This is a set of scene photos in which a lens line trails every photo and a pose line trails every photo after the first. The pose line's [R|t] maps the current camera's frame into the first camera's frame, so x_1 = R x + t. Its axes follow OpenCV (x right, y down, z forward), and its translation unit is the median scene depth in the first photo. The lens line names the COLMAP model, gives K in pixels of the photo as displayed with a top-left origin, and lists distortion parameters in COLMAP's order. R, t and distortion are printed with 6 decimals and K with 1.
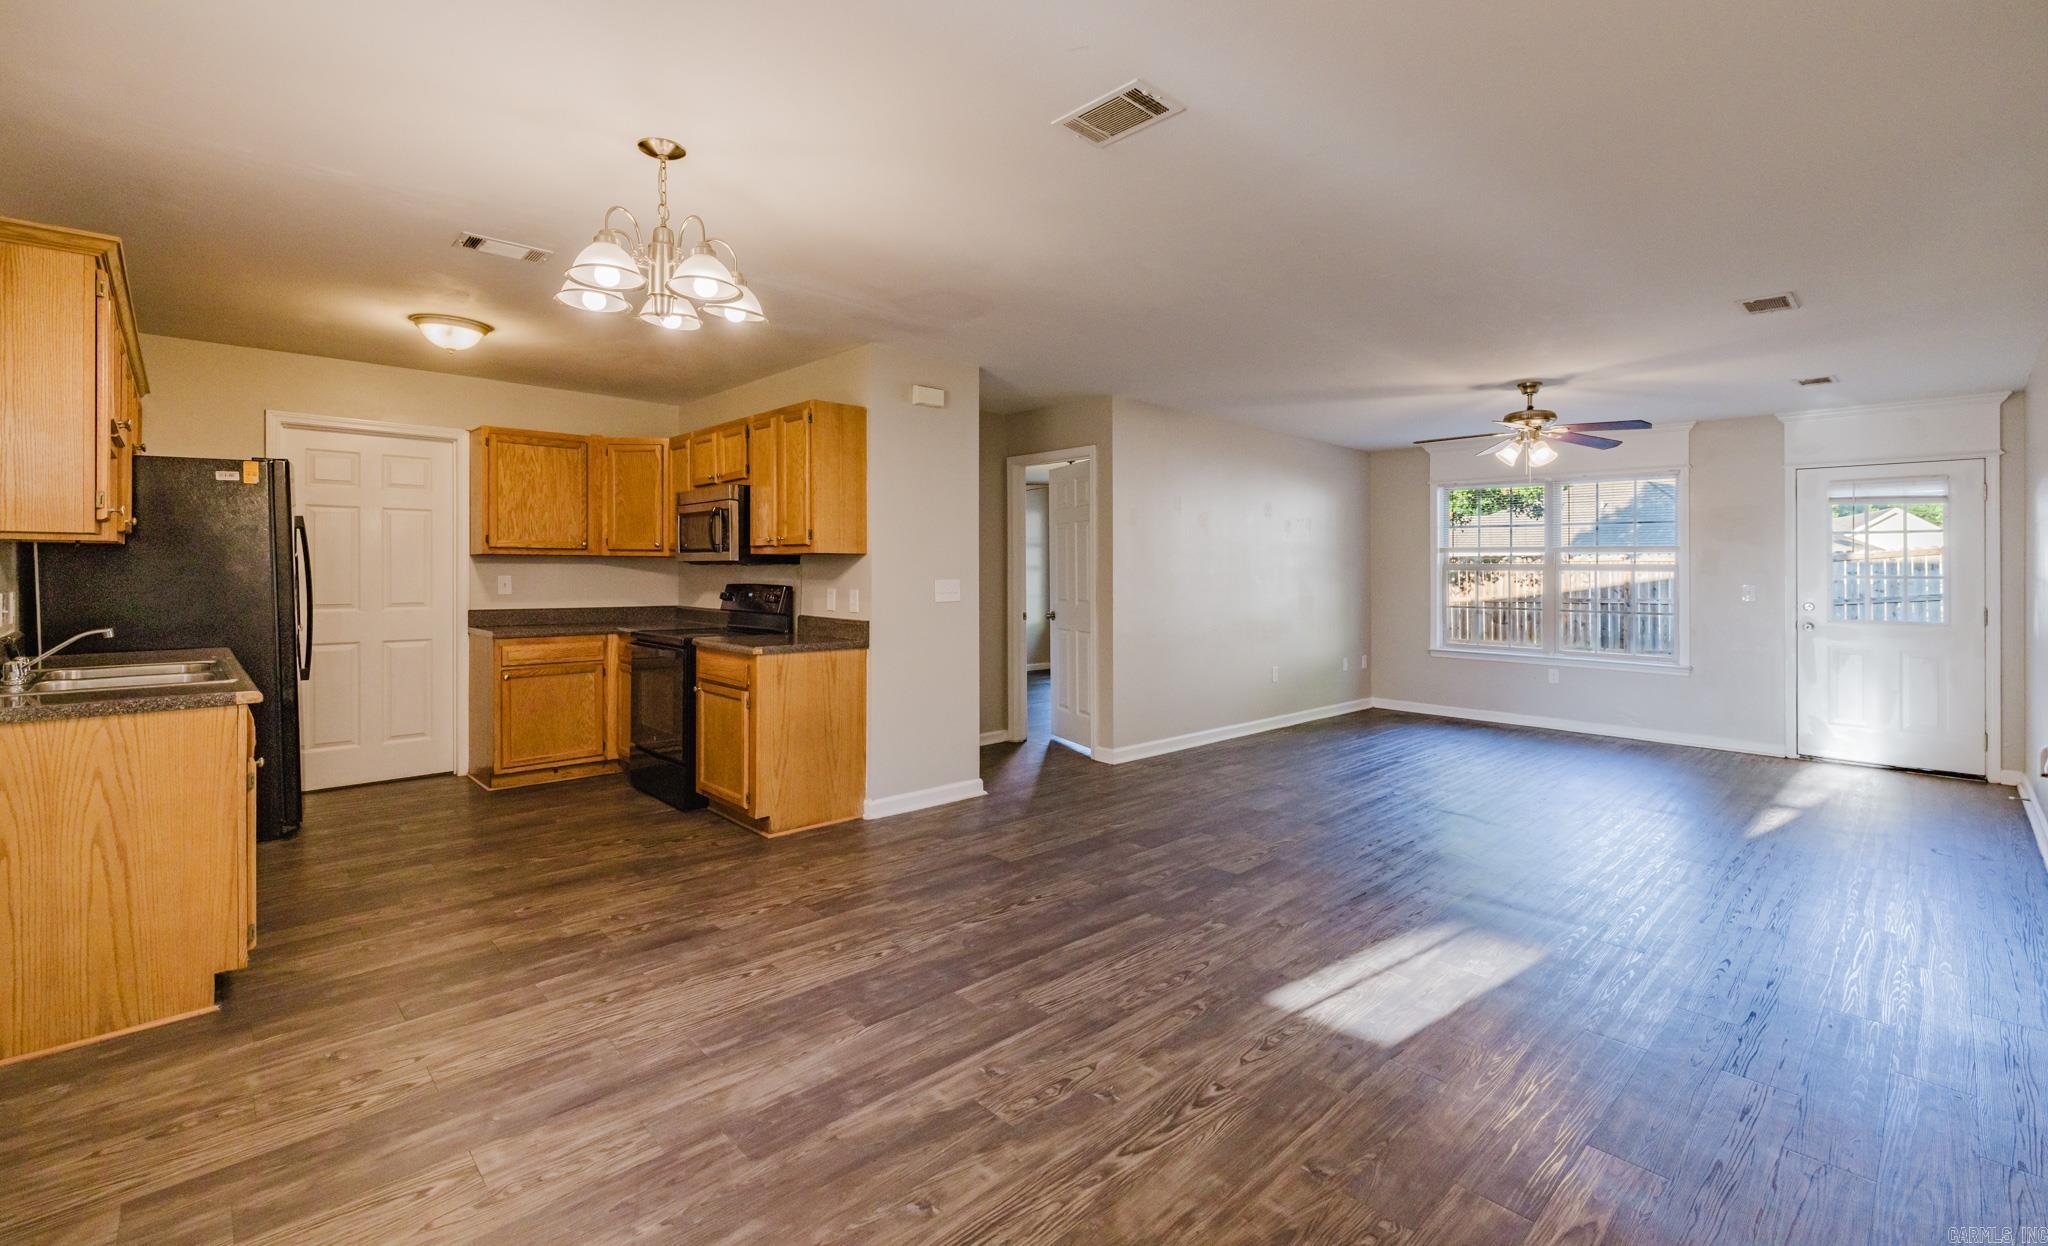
lens RADIAL K [[876.5, 0, 1036.5], [0, 876.5, 582.9], [0, 0, 1]] dist [0.001065, 0.000101]
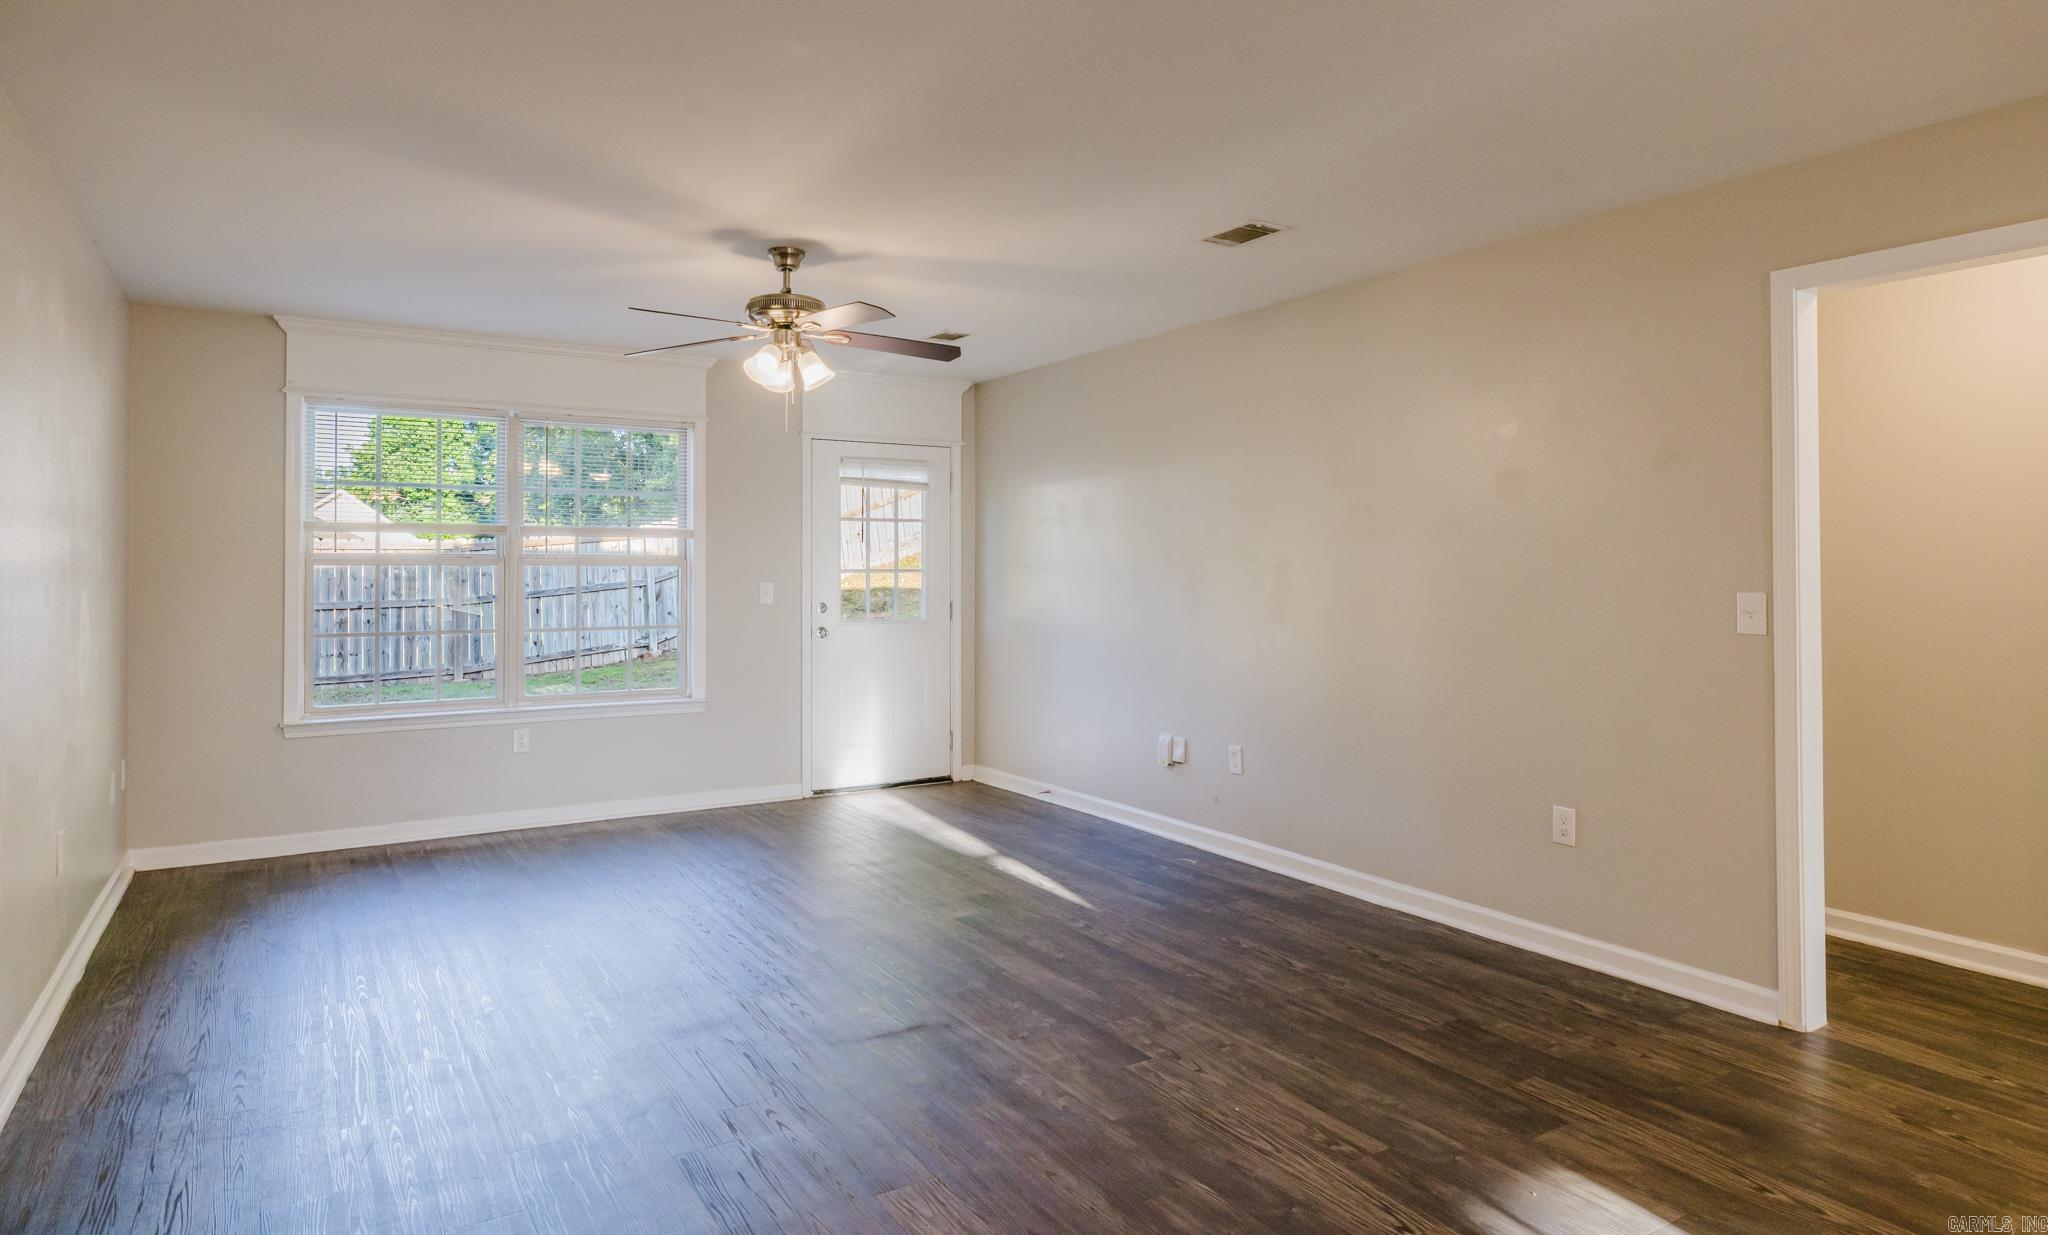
lens RADIAL K [[1169.7, 0, 1019.1], [0, 1169.7, 553.5], [0, 0, 1]] dist [0.003317, 0.000428]
pose [[0.207606, 0.003963, 0.978204, -0.175221], [0.013655, 0.999883, -0.006949, -0.015748], [-0.978117, 0.014800, 0.207528, 0.692471]]
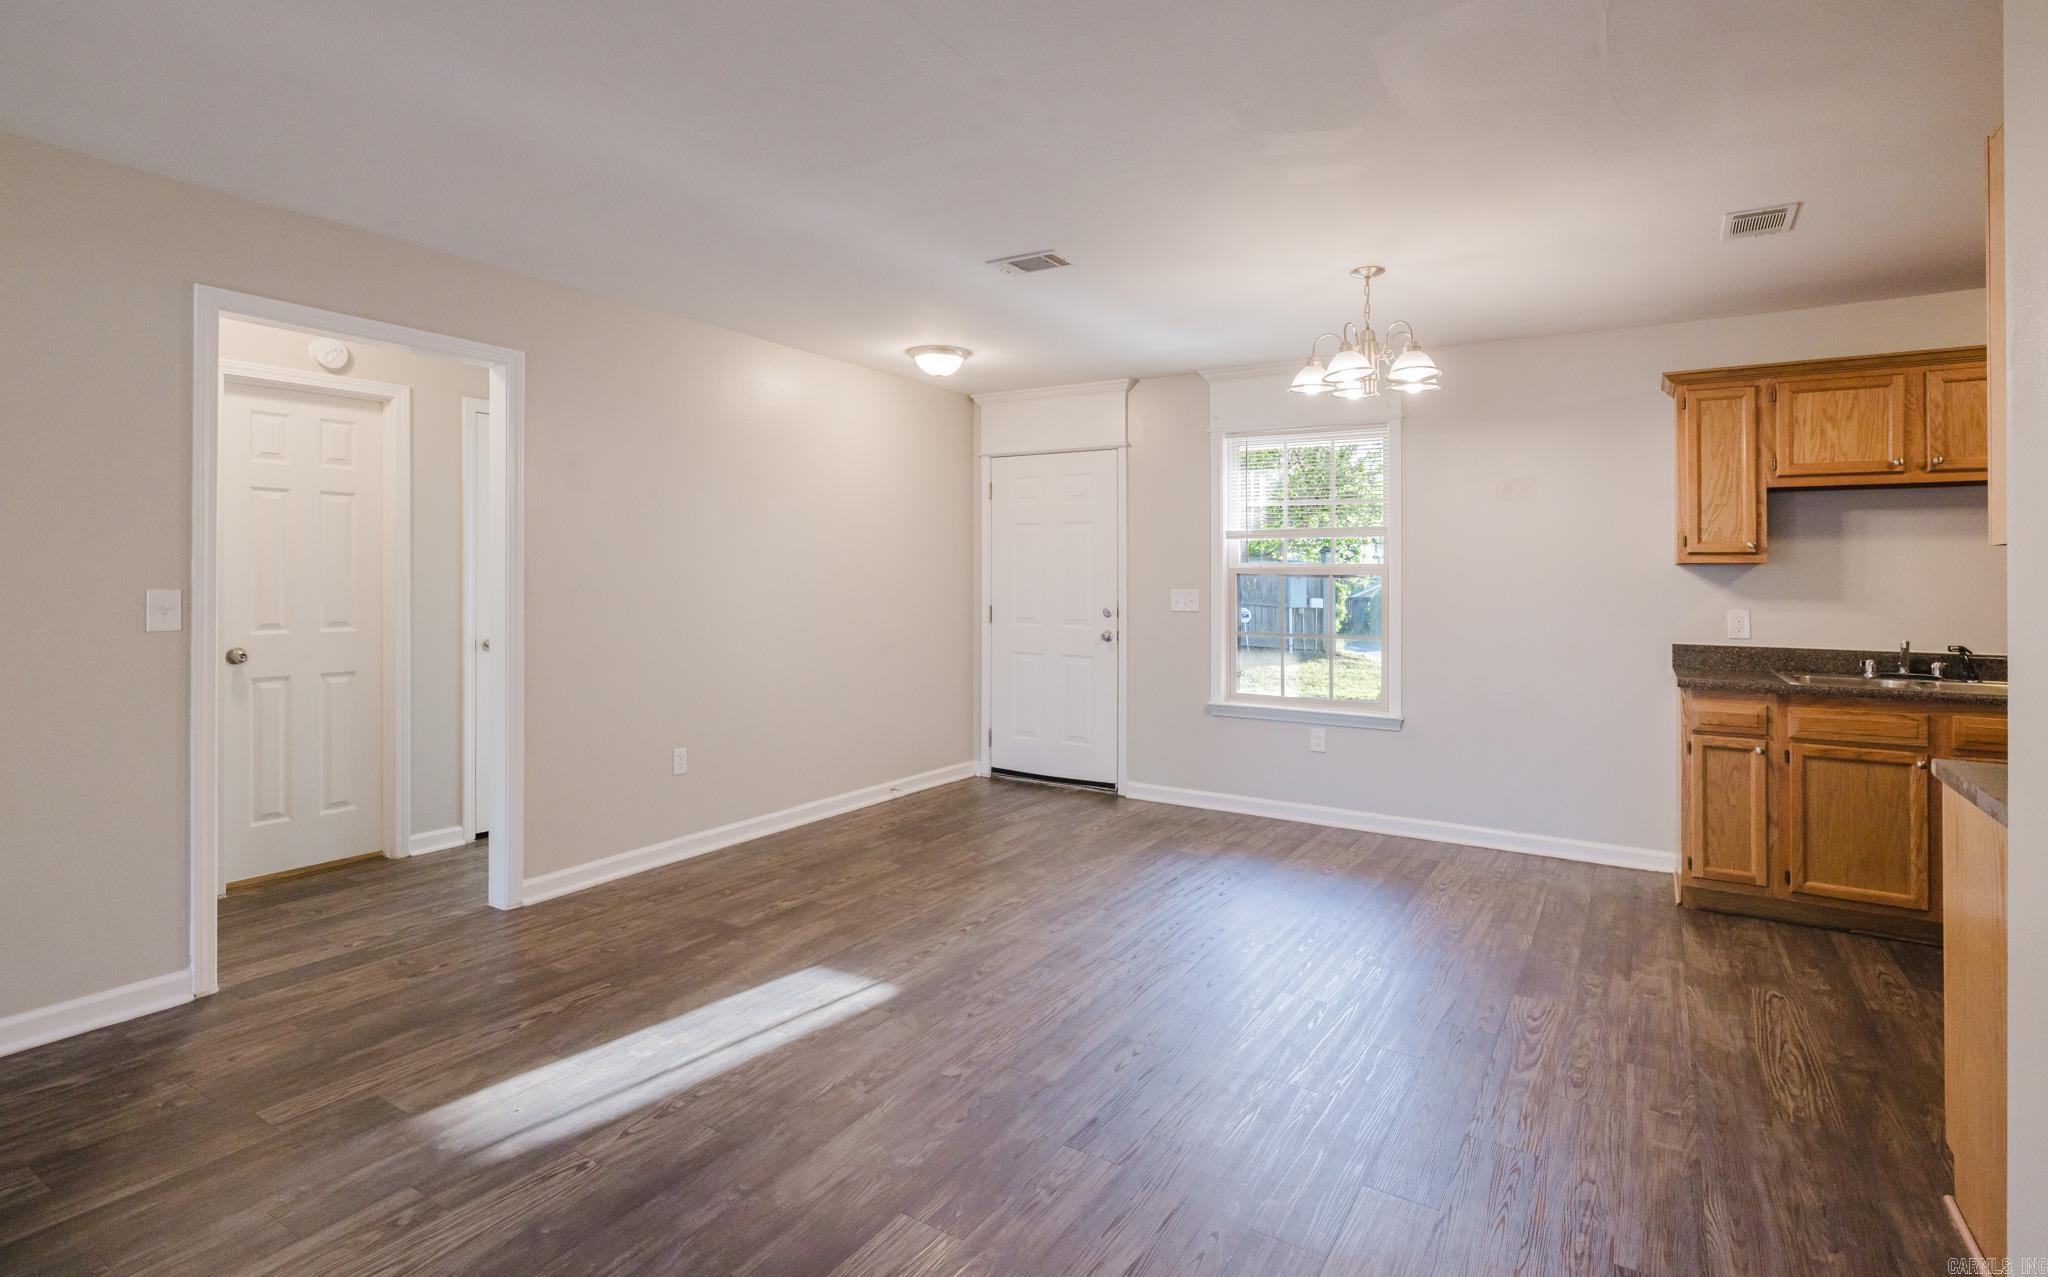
lens RADIAL K [[987.6, 0, 1031.9], [0, 987.6, 566.3], [0, 0, 1]] dist [-0.003310, -0.000674]
pose [[-0.969560, -0.016060, -0.244328, 0.211510], [-0.017122, 0.999851, 0.002223, -0.015938], [0.244255, 0.006339, -0.969690, 1.088707]]
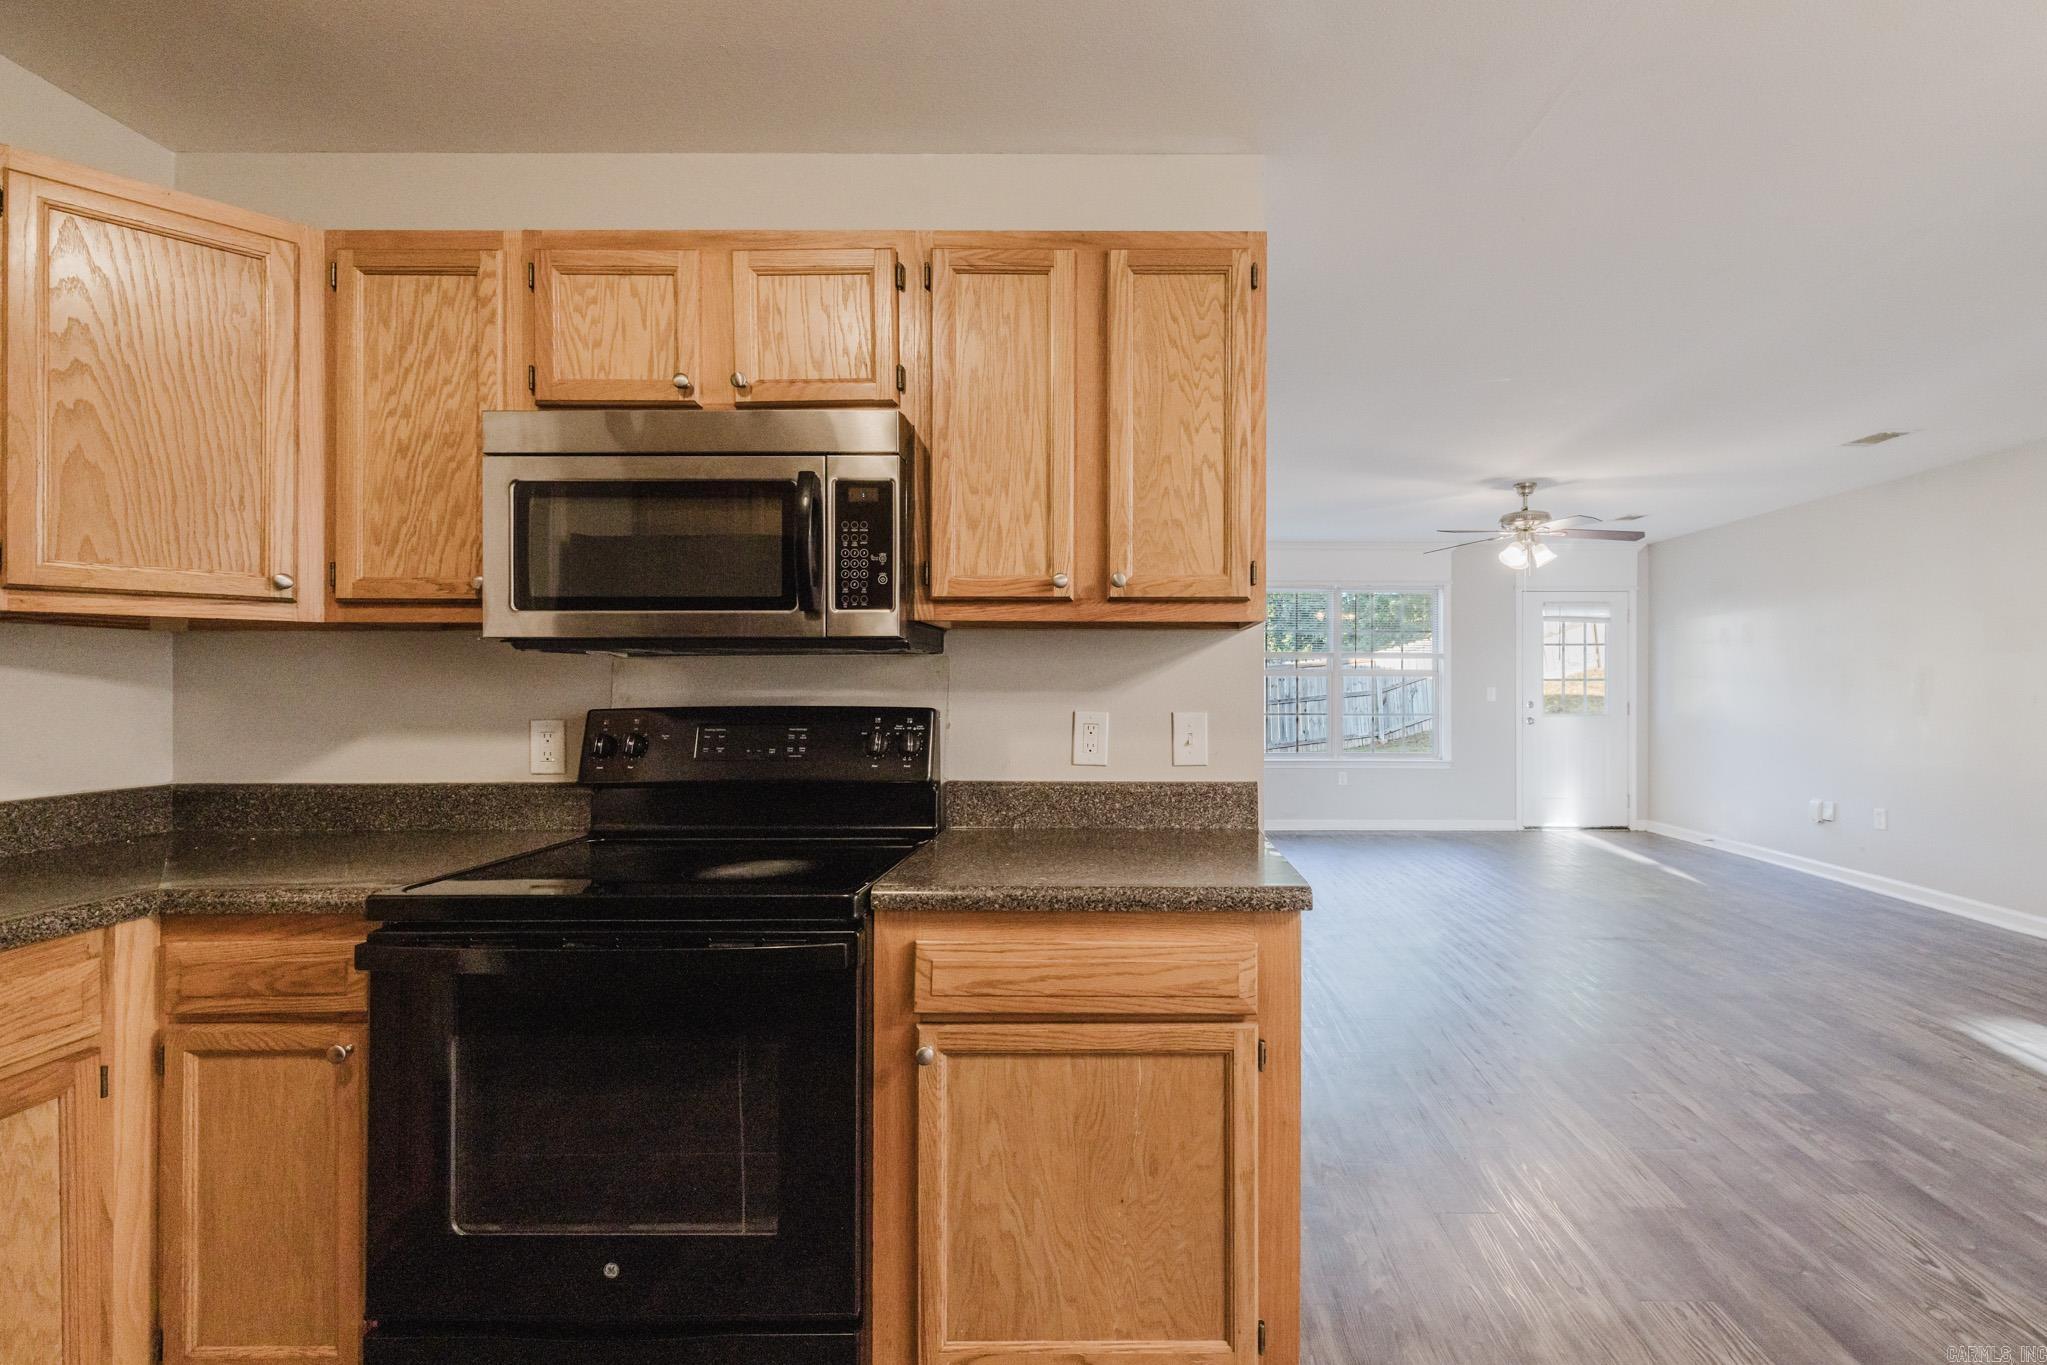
lens RADIAL K [[900.8, 0, 1121.7], [0, 900.8, 684.8], [0, 0, 1]] dist [0.001378, 0.000206]
pose [[0.691125, -0.006862, 0.722703, -0.490098], [0.013248, 0.999907, -0.003175, -0.004444], [-0.722614, 0.011769, 0.691151, 0.635028]]
